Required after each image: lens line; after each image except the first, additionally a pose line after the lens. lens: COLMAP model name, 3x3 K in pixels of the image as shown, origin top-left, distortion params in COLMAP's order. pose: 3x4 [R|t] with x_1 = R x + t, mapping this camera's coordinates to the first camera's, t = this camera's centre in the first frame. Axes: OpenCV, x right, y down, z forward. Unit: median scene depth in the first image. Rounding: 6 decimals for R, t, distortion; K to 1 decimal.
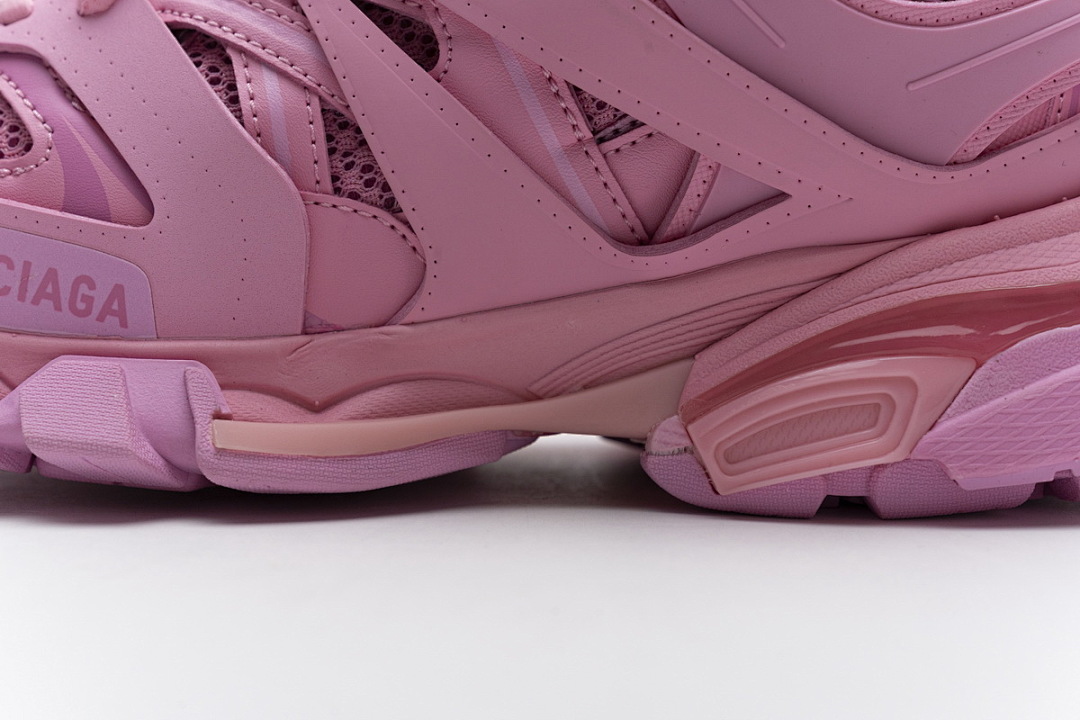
lens RADIAL K [[2112.1, 0, 517.8], [0, 2112.1, 354.8], [0, 0, 1]] dist [0.018411, -0.026940]
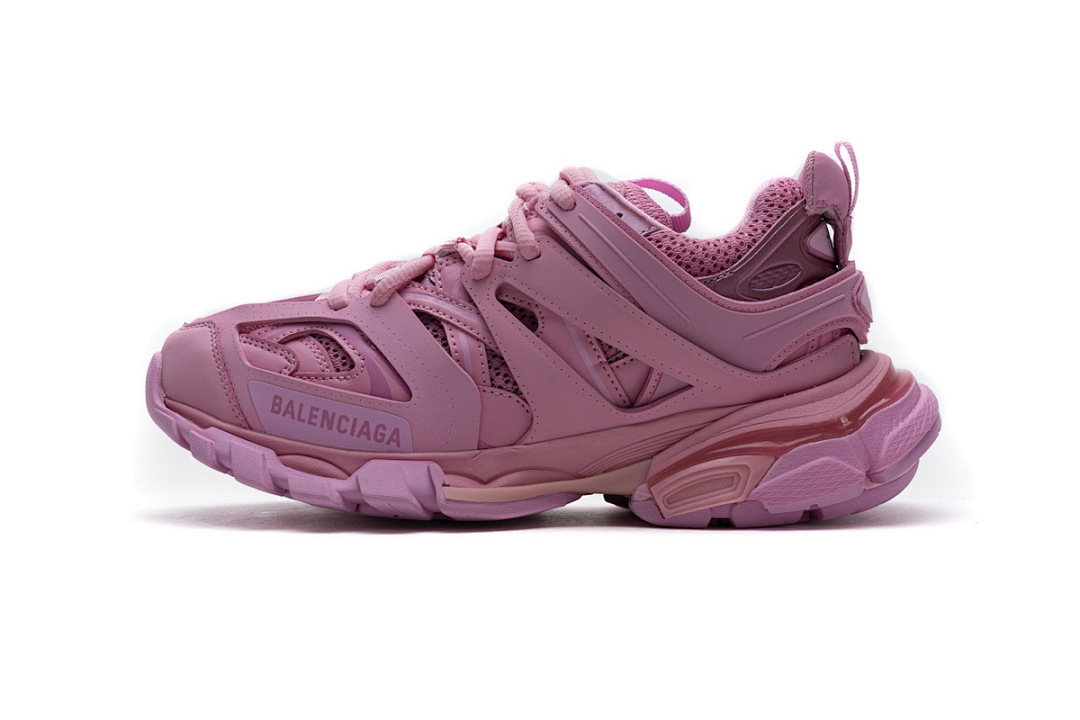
lens RADIAL K [[2112.1, 0, 517.8], [0, 2112.1, 354.8], [0, 0, 1]] dist [0.018411, -0.026940]
pose [[0.999319, -0.007706, 0.036089, -0.140319], [0.010406, 0.997110, -0.075251, 0.059532], [-0.035405, 0.075575, 0.996511, -1.245952]]
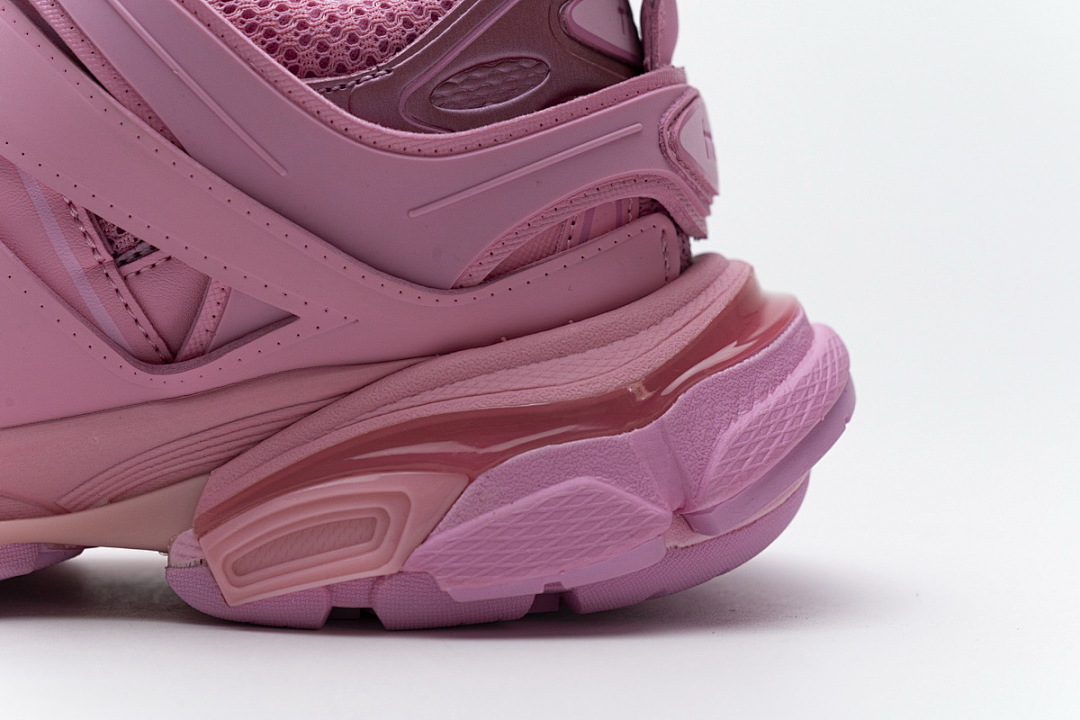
lens RADIAL K [[2112.1, 0, 517.8], [0, 2112.1, 354.8], [0, 0, 1]] dist [0.018411, -0.026940]
pose [[0.999783, 0.004843, 0.020276, 0.211772], [-0.003685, 0.998383, -0.056727, 0.001750], [-0.020518, 0.056640, 0.998184, -0.038314]]
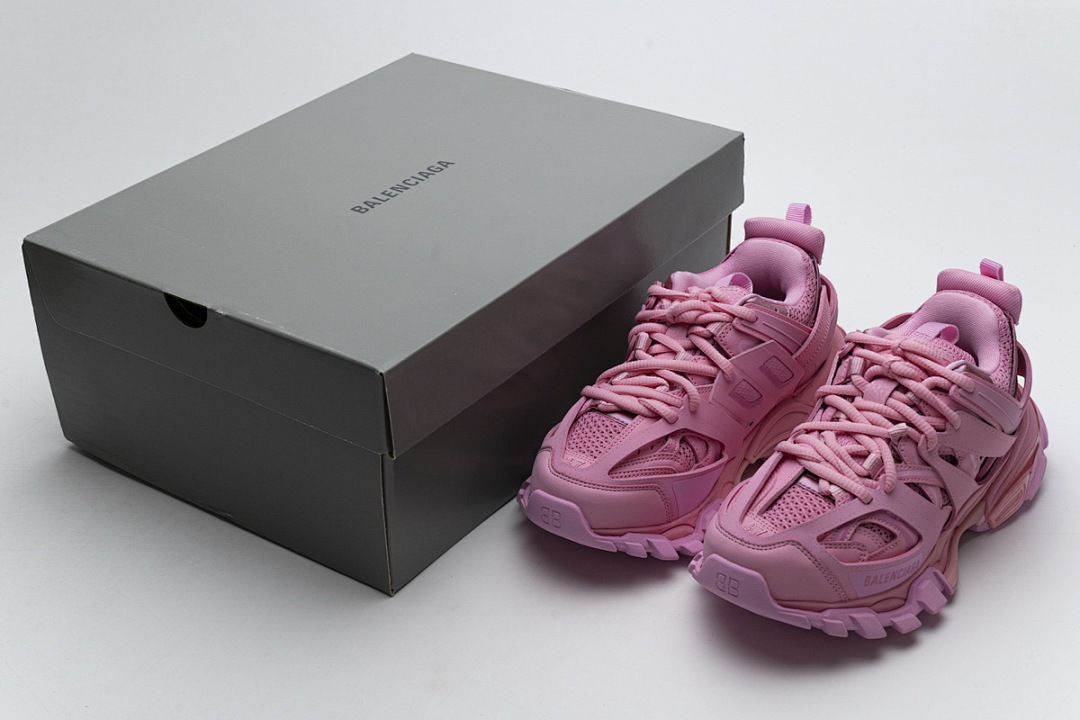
lens RADIAL K [[1748.9, 0, 540.0], [0, 1748.9, 360.0], [0, 0, 1]] dist [-0.014992, -0.041627]
pose [[0.585423, -0.412684, 0.697833, -2.446546], [0.109563, 0.893125, 0.436261, -1.666475], [-0.803290, -0.178941, 0.568071, -0.085055]]
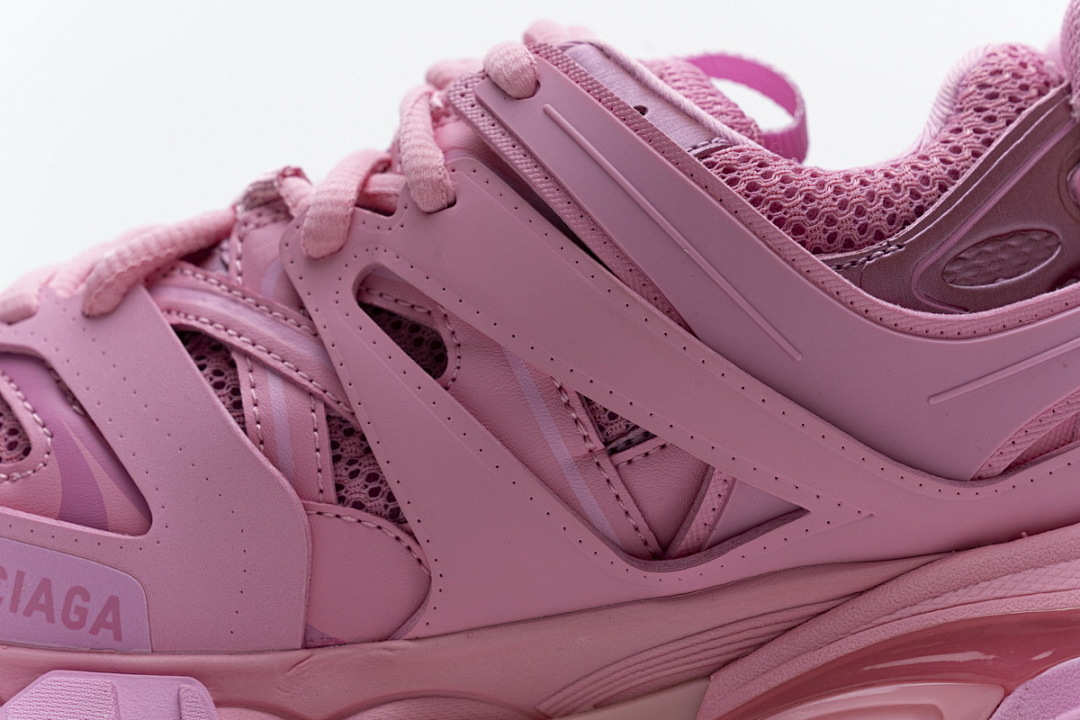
lens RADIAL K [[2112.1, 0, 517.8], [0, 2112.1, 354.8], [0, 0, 1]] dist [0.018411, -0.026940]
pose [[0.999783, 0.006625, -0.019746, 0.014478], [-0.008633, 0.994602, -0.103408, -0.044596], [0.018955, 0.103556, 0.994443, 0.029592]]
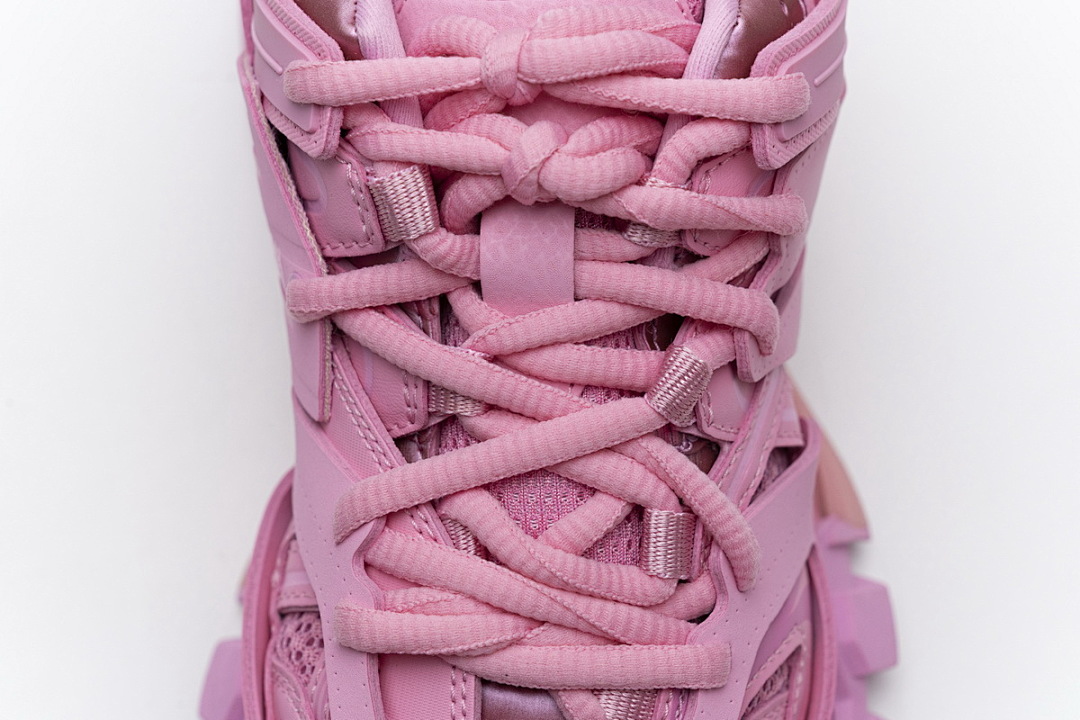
lens RADIAL K [[2112.1, 0, 517.8], [0, 2112.1, 354.8], [0, 0, 1]] dist [0.018411, -0.026940]
pose [[-0.082392, -0.933199, 0.349788, -0.461667], [0.122035, 0.338893, 0.932877, -1.188997], [-0.989100, 0.119548, 0.085961, 1.049506]]
